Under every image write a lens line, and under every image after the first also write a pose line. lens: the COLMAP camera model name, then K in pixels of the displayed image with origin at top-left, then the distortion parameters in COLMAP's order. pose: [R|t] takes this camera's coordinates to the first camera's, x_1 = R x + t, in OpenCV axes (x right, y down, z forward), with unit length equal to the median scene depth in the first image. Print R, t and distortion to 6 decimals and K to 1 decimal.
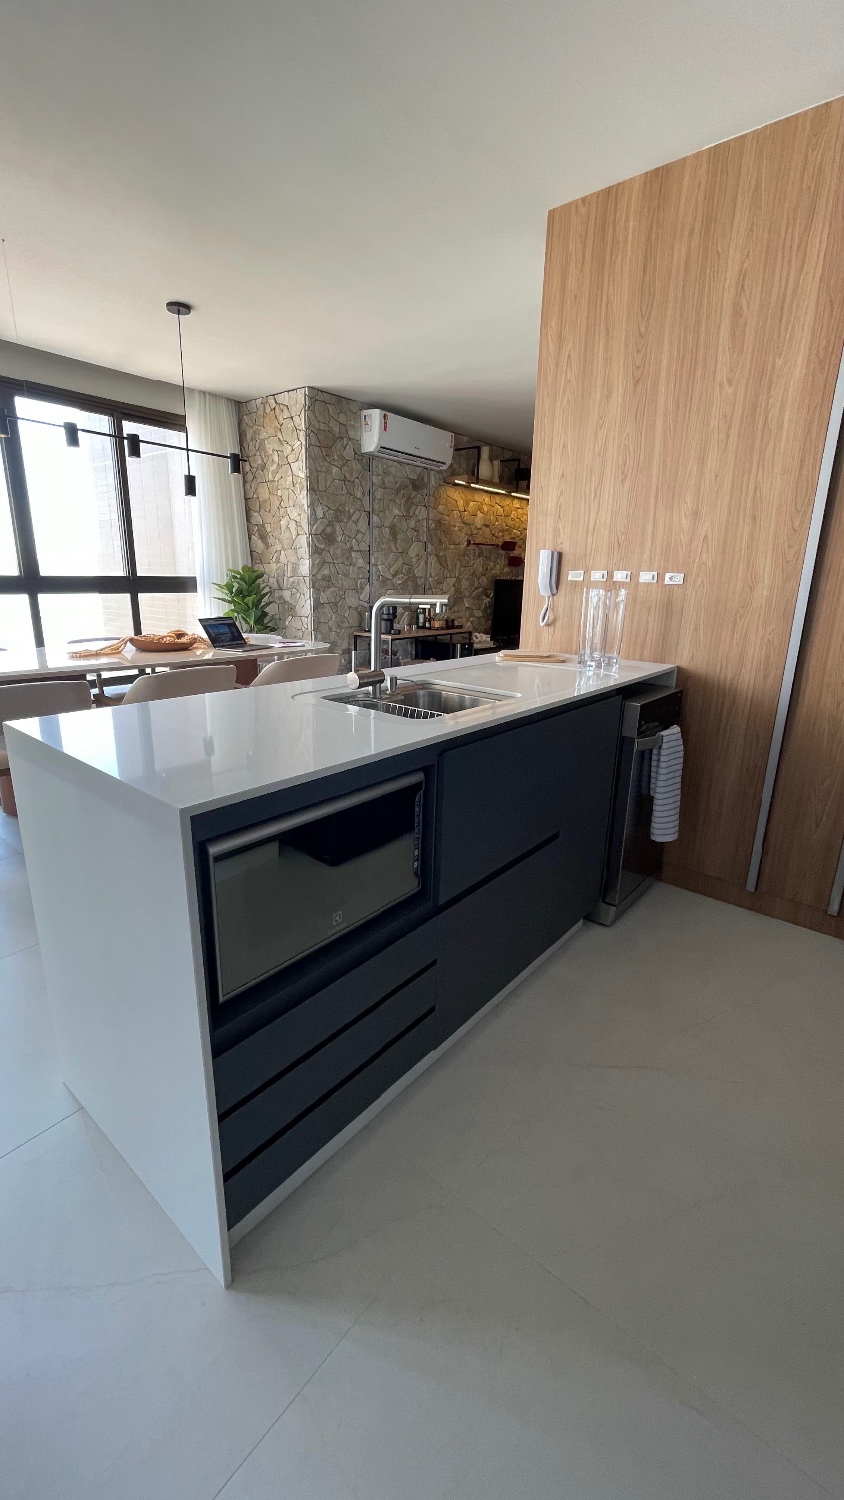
lens RADIAL K [[611.6, 0, 423.6], [0, 611.6, 746.0], [0, 0, 1]] dist [-0.000132, -0.000295]
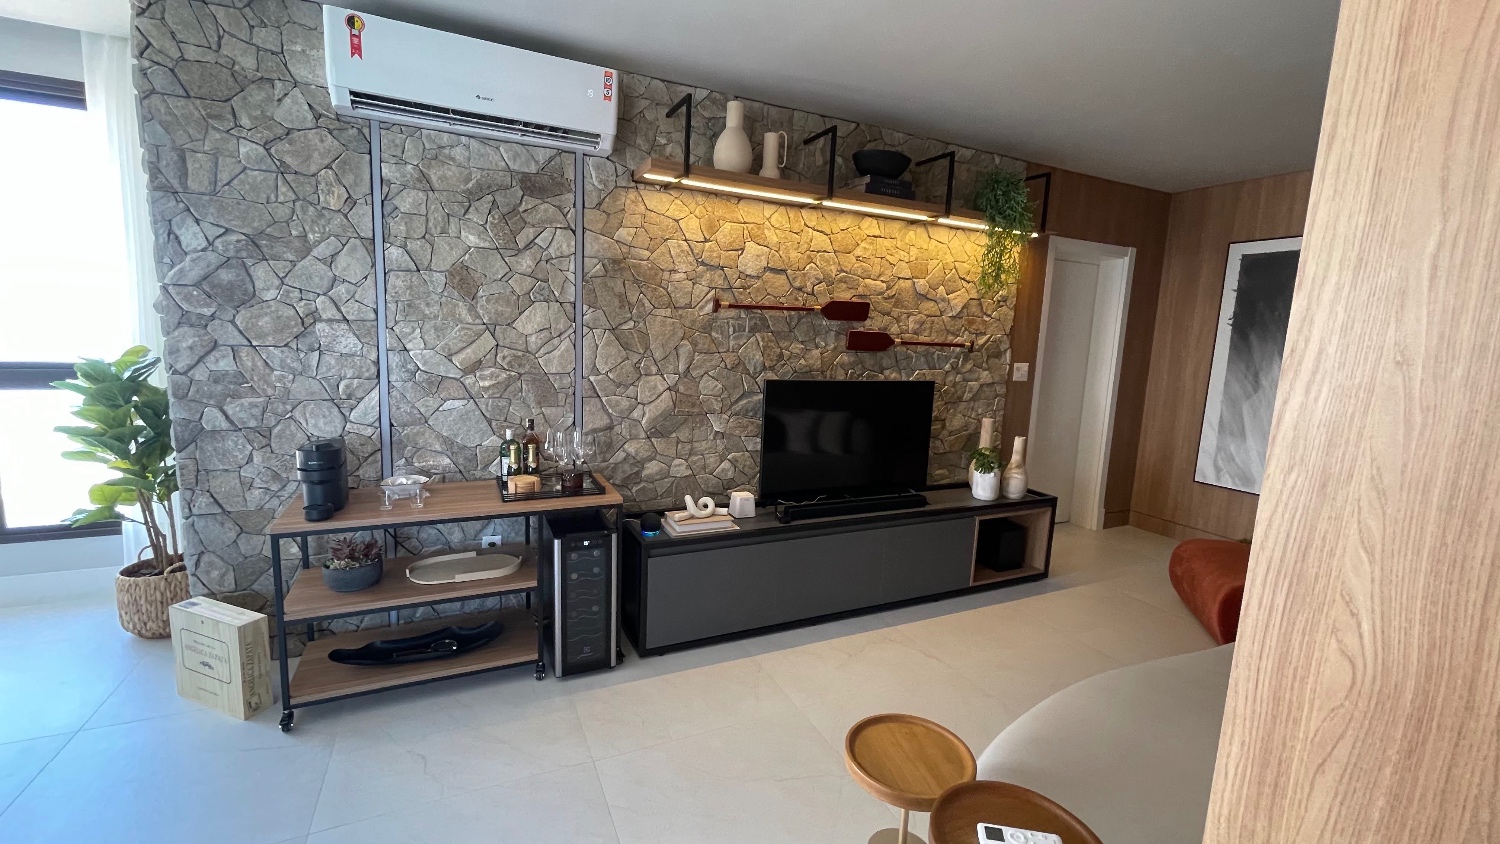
lens RADIAL K [[611.6, 0, 746.0], [0, 611.6, 425.7], [0, 0, 1]] dist [-0.000132, -0.000295]
pose [[0.903316, 0.084656, -0.420541, 0.331245], [-0.137261, 0.985835, -0.096384, -0.211256], [0.406424, 0.144789, 0.902140, 0.637692]]
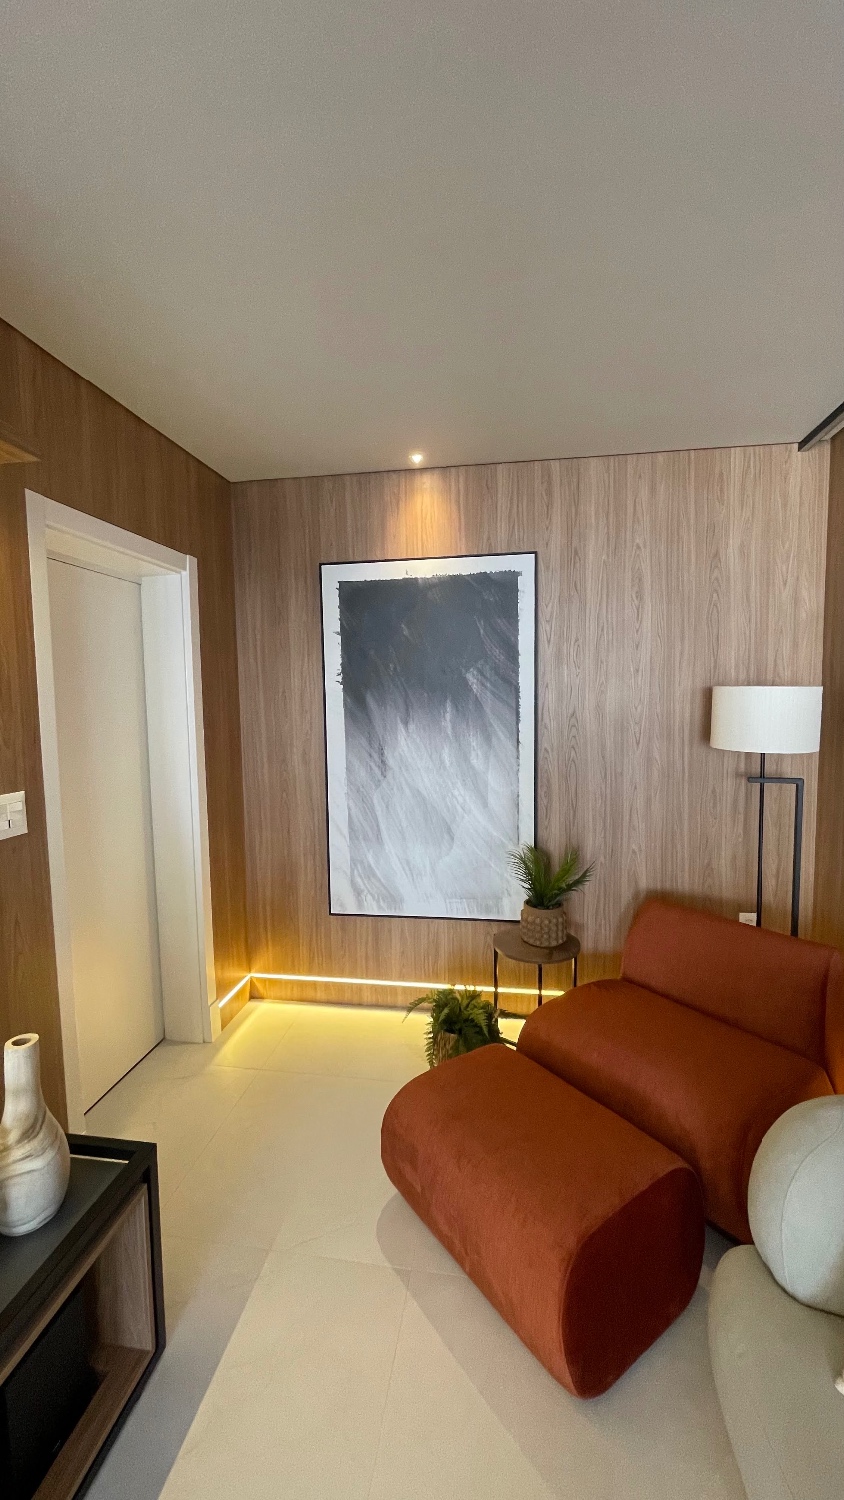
lens RADIAL K [[611.6, 0, 425.6], [0, 611.6, 748.4], [0, 0, 1]] dist [-0.000132, -0.000295]
pose [[0.865947, -0.064580, 0.495949, 0.344649], [0.152185, 0.978630, -0.138288, -0.341322], [-0.476419, 0.195226, 0.857270, 1.043521]]
